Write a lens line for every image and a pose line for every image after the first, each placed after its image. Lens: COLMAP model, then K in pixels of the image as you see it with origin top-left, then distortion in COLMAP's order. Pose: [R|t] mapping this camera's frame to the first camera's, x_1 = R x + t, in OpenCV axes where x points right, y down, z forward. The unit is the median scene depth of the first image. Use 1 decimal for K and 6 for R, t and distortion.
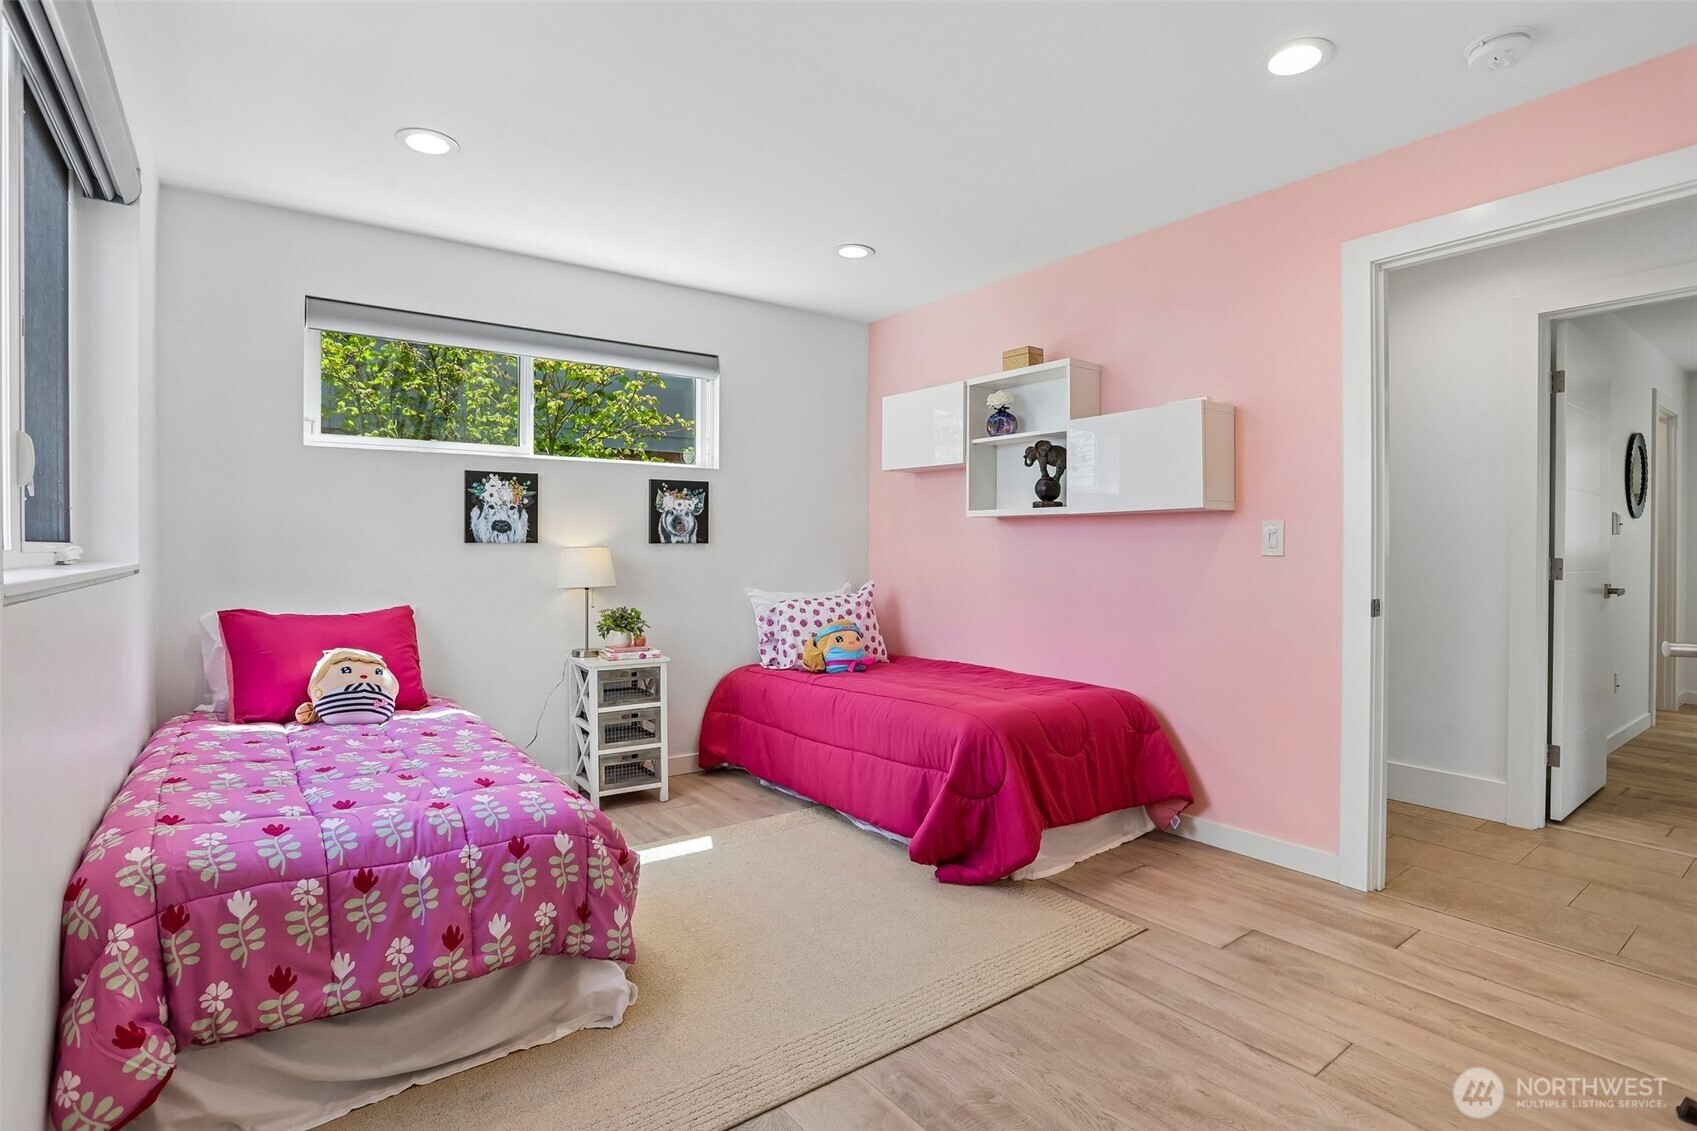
lens RADIAL K [[823.2, 0, 851.2], [0, 823.2, 558.0], [0, 0, 1]] dist [-0.064558, 0.001928]
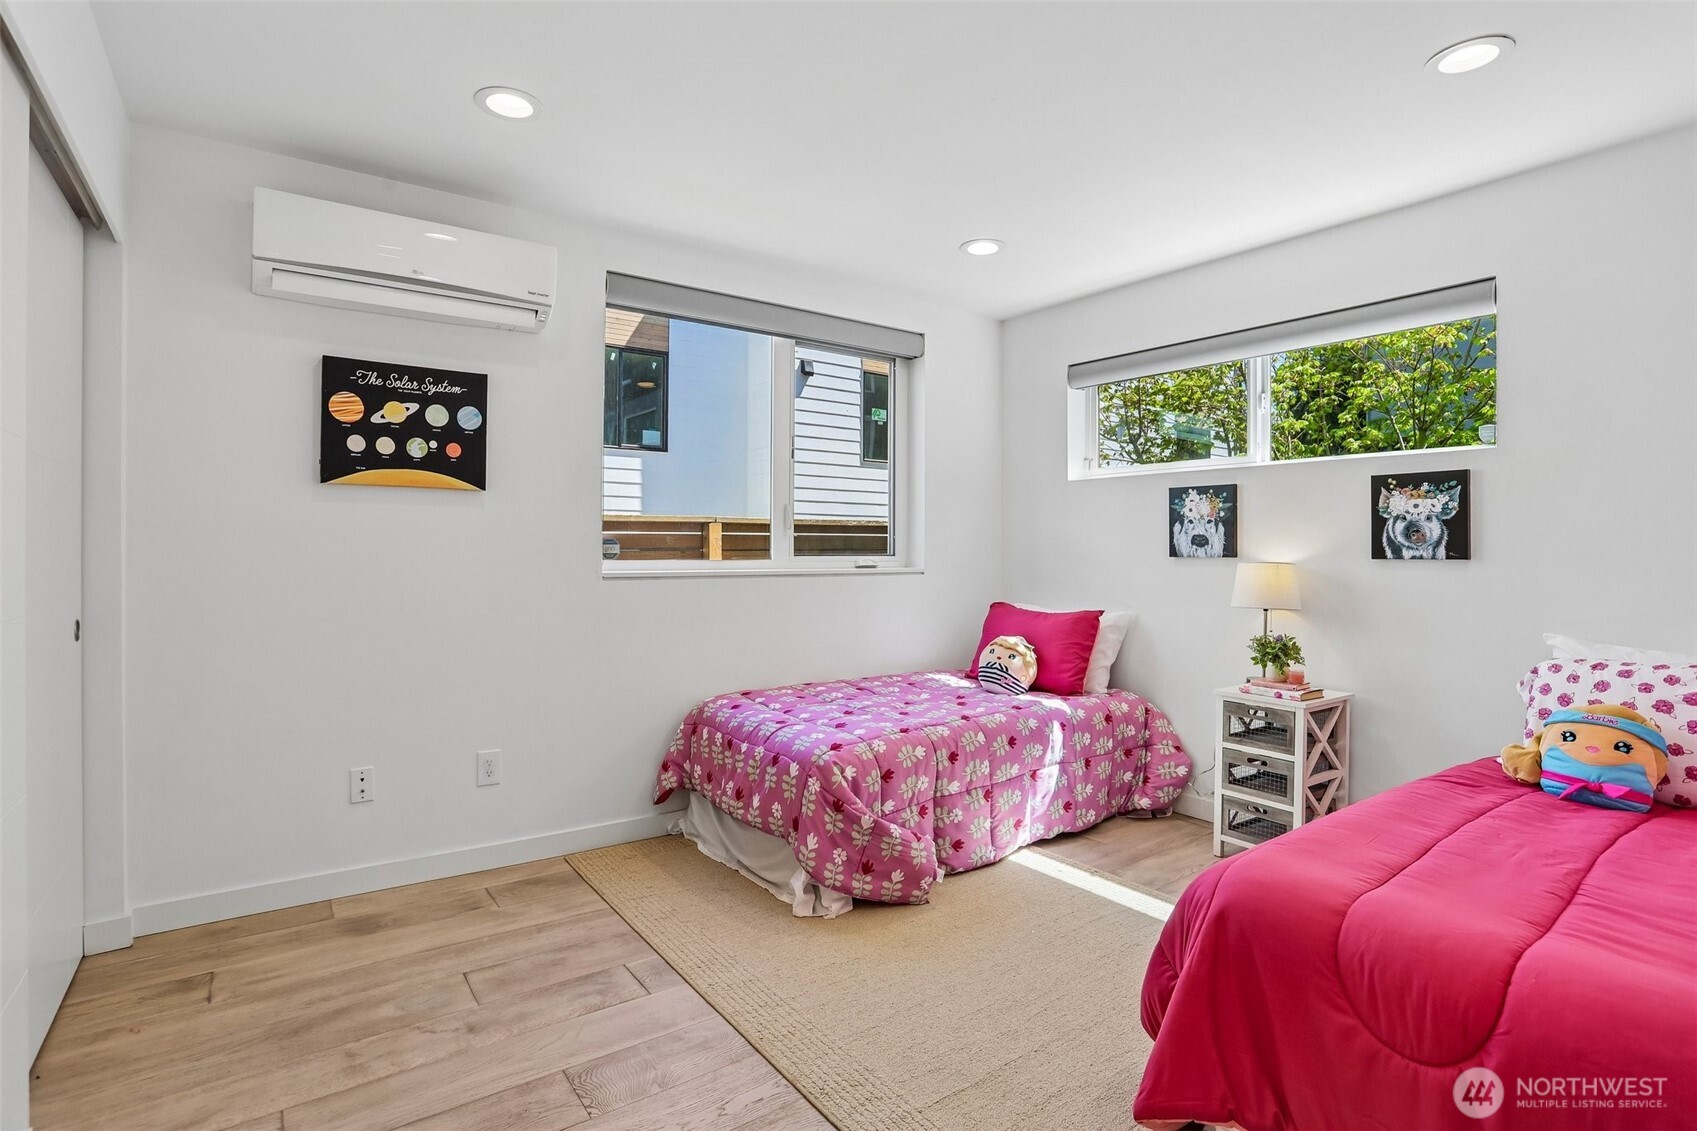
lens RADIAL K [[823.2, 0, 851.2], [0, 823.2, 558.0], [0, 0, 1]] dist [-0.064558, 0.001928]
pose [[-0.016419, 0.010491, -0.999810, 0.564741], [-0.015688, 0.999819, 0.010749, -0.021171], [0.999742, 0.015861, -0.016252, 0.578112]]
